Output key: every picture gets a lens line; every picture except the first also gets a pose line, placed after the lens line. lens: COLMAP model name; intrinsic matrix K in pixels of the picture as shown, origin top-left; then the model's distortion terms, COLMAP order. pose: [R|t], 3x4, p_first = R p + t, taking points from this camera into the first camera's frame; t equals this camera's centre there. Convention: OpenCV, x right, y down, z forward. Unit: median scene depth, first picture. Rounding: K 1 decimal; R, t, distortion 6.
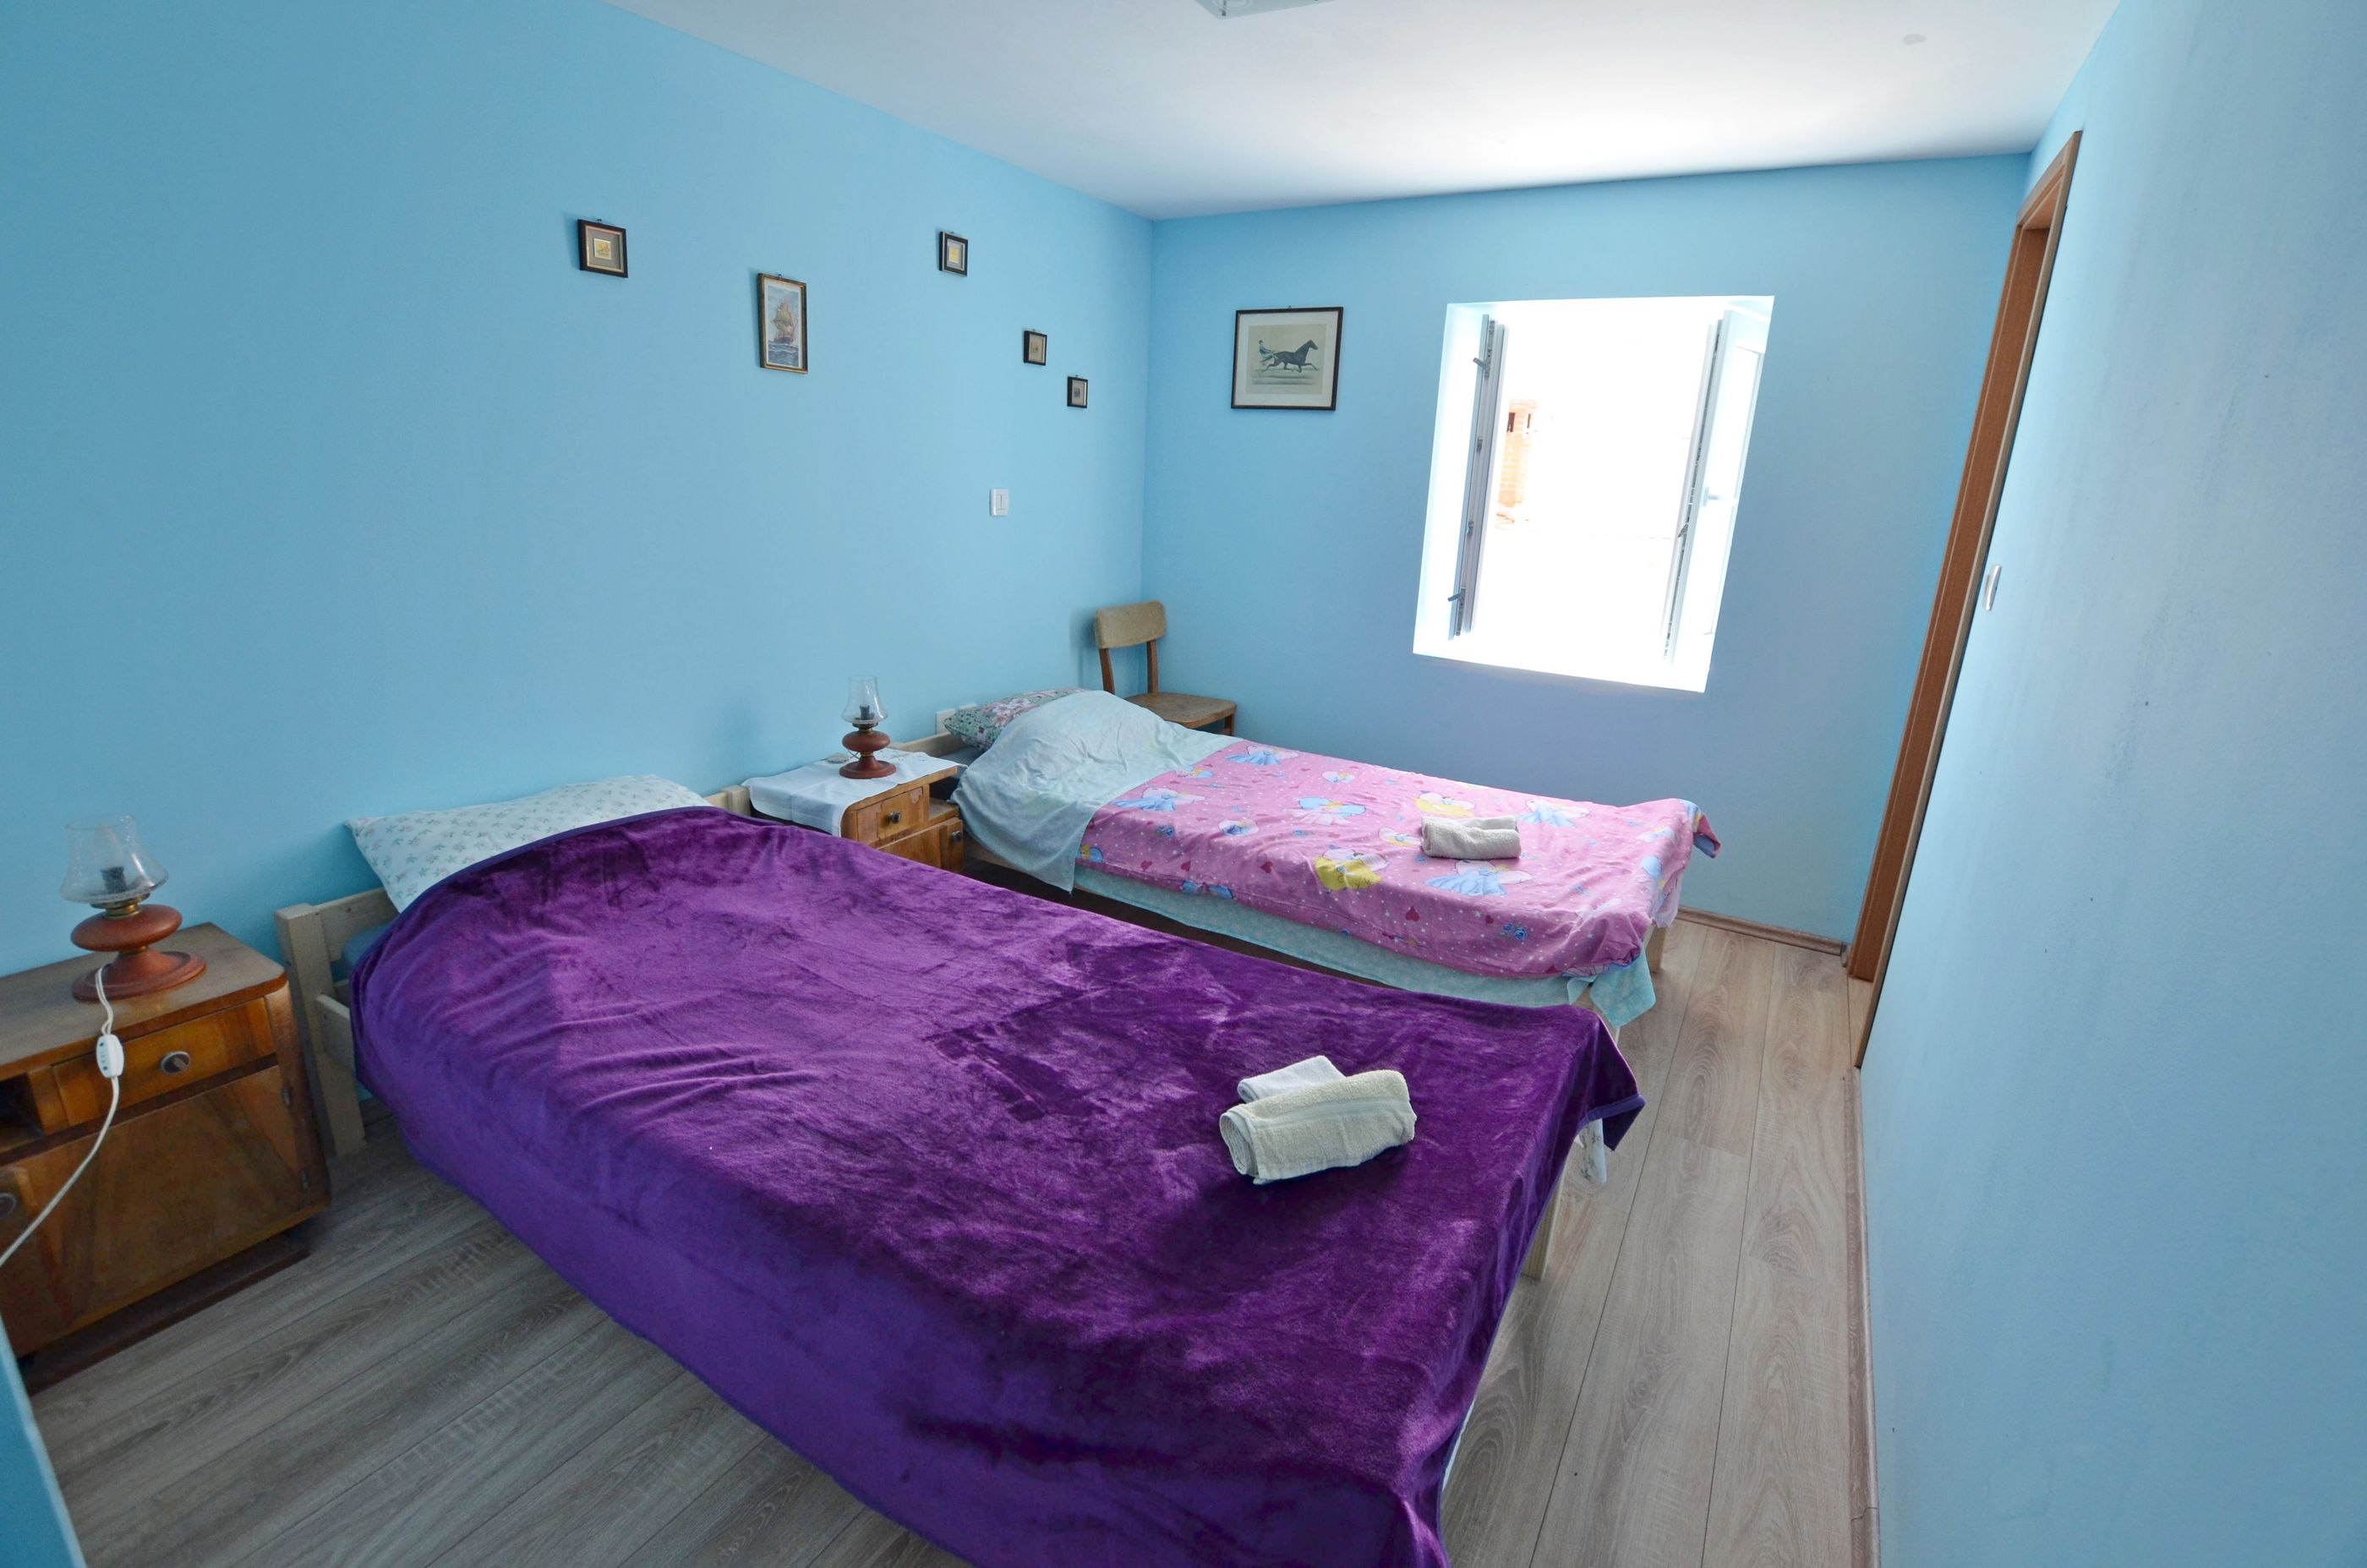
lens RADIAL K [[1044.4, 0, 1187.1], [0, 1044.4, 769.0], [0, 0, 1]] dist [-0.032895, 0.004215]
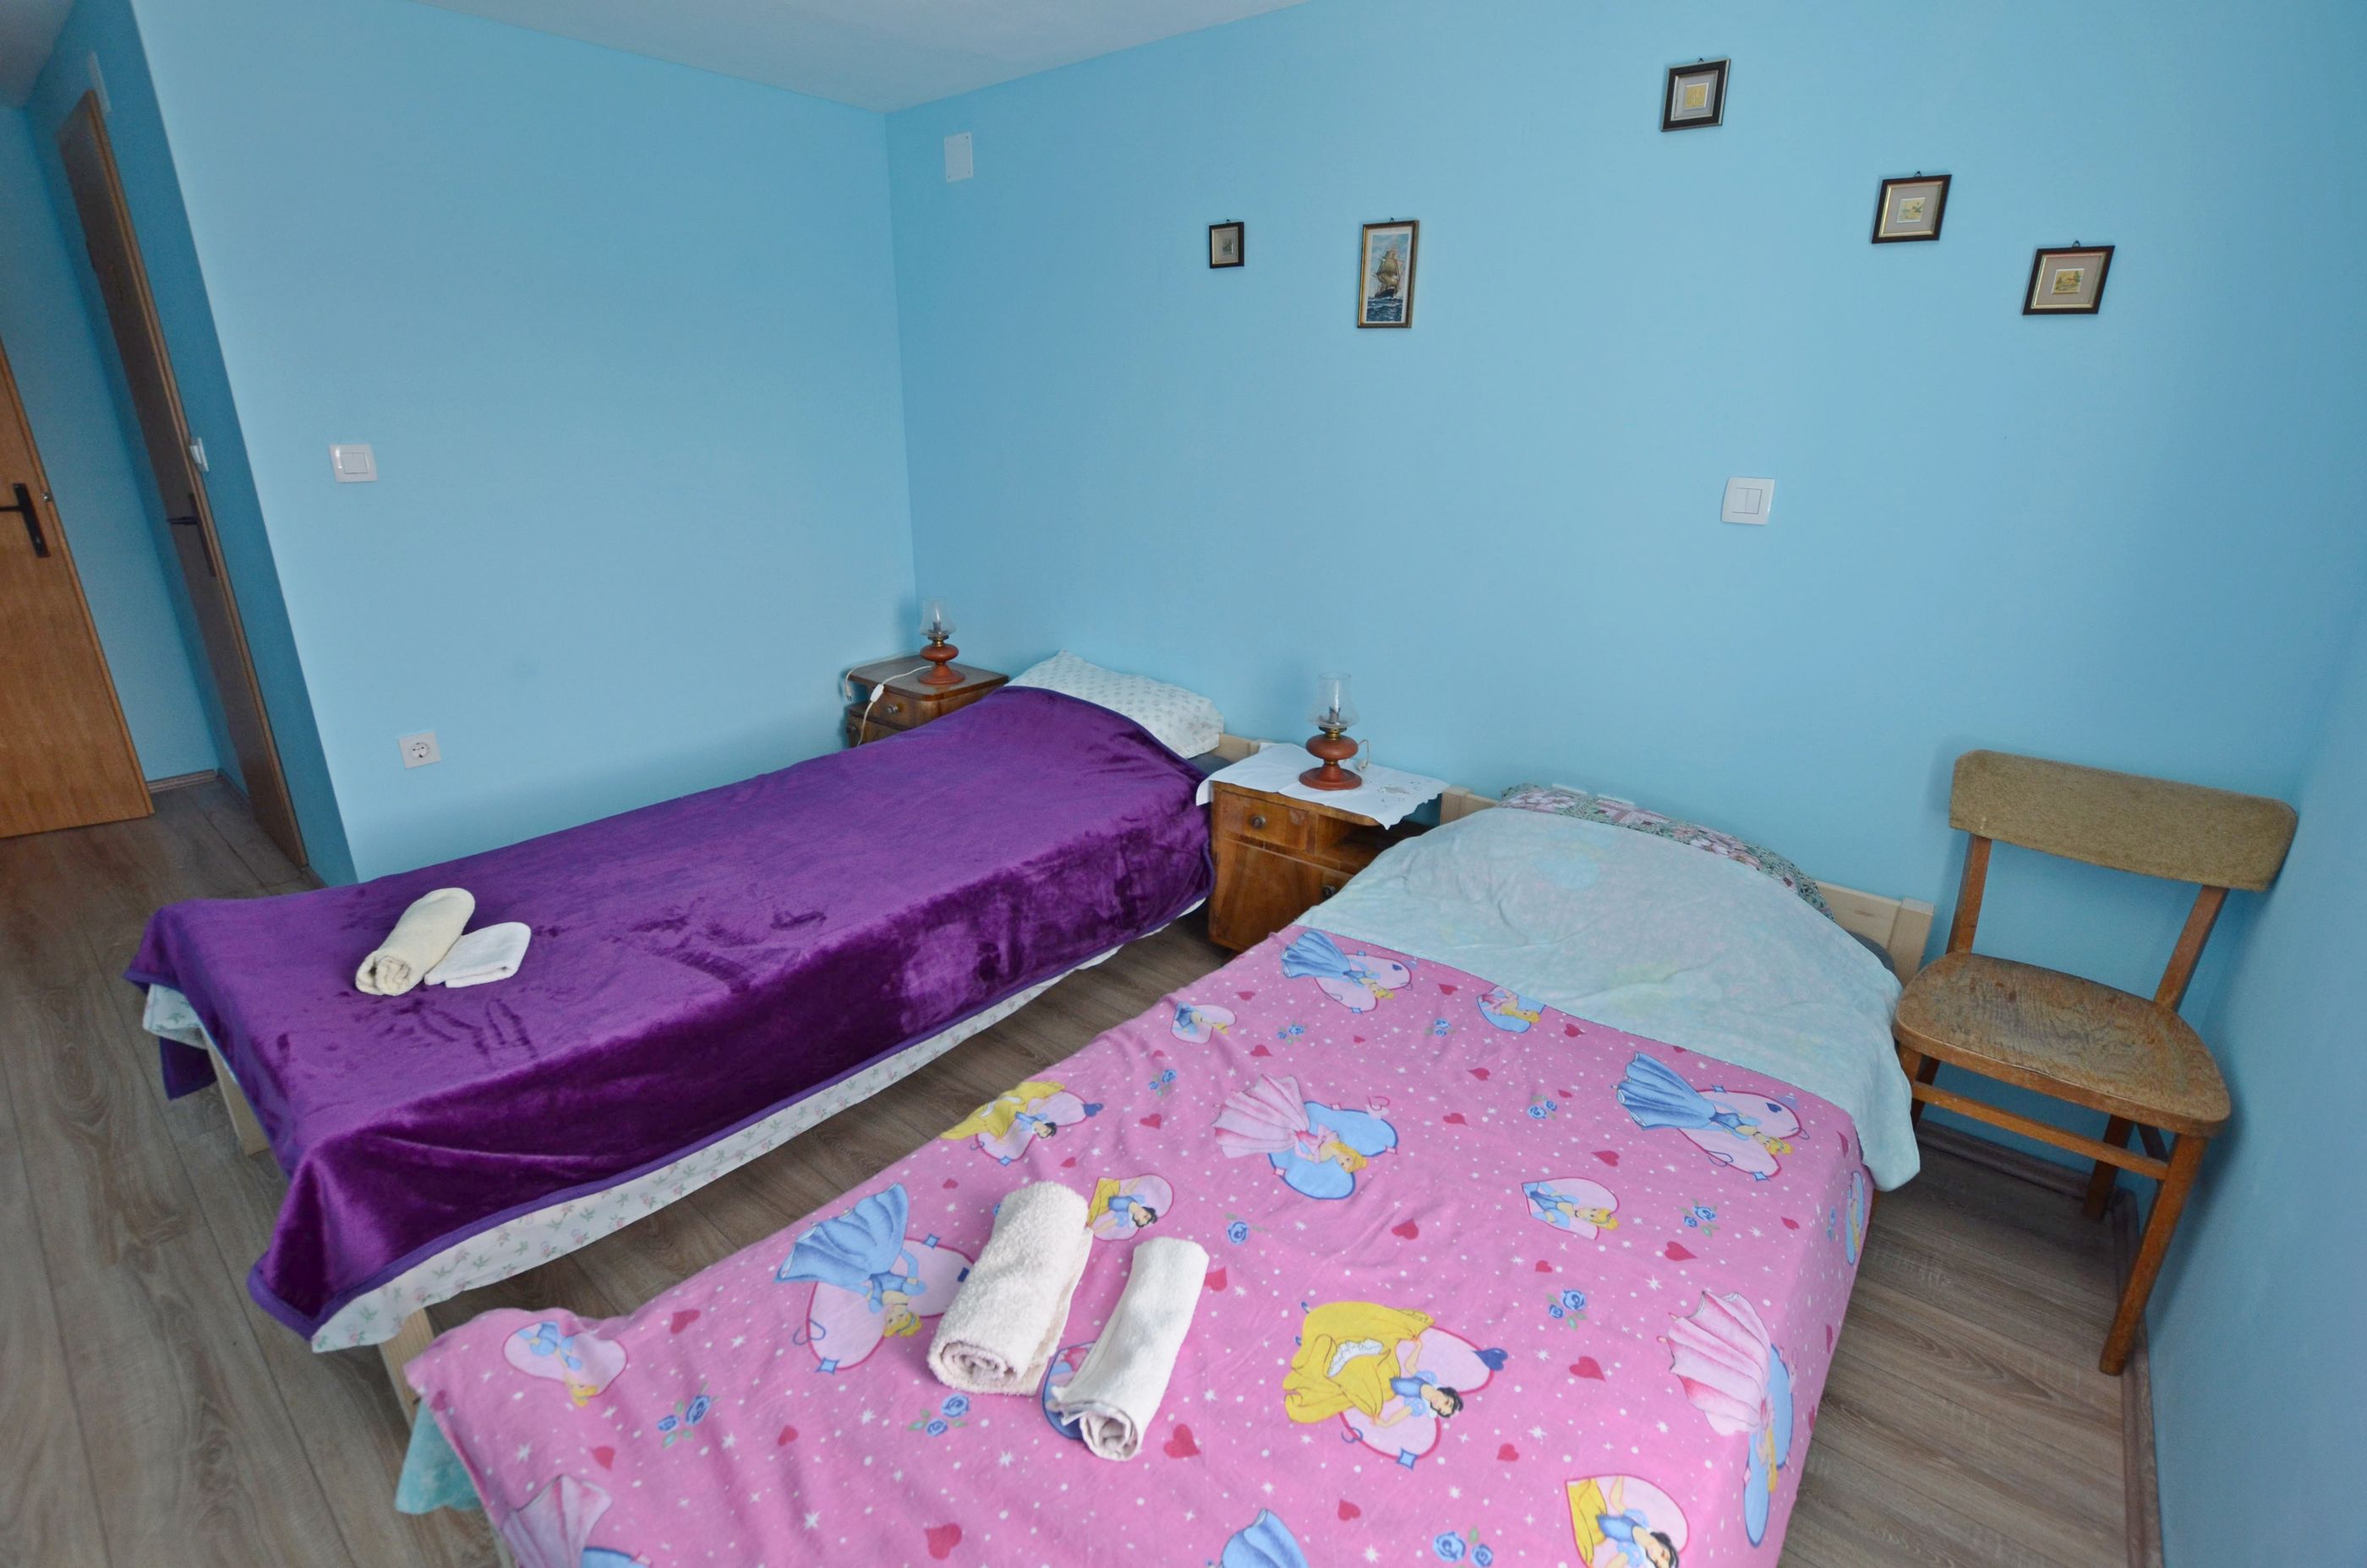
lens RADIAL K [[1044.4, 0, 1187.1], [0, 1044.4, 769.0], [0, 0, 1]] dist [-0.032895, 0.004215]
pose [[-0.140022, 0.286056, -0.947927, 0.535712], [-0.287346, 0.904419, 0.315372, -0.245234], [0.947537, 0.316542, -0.044441, 0.895023]]
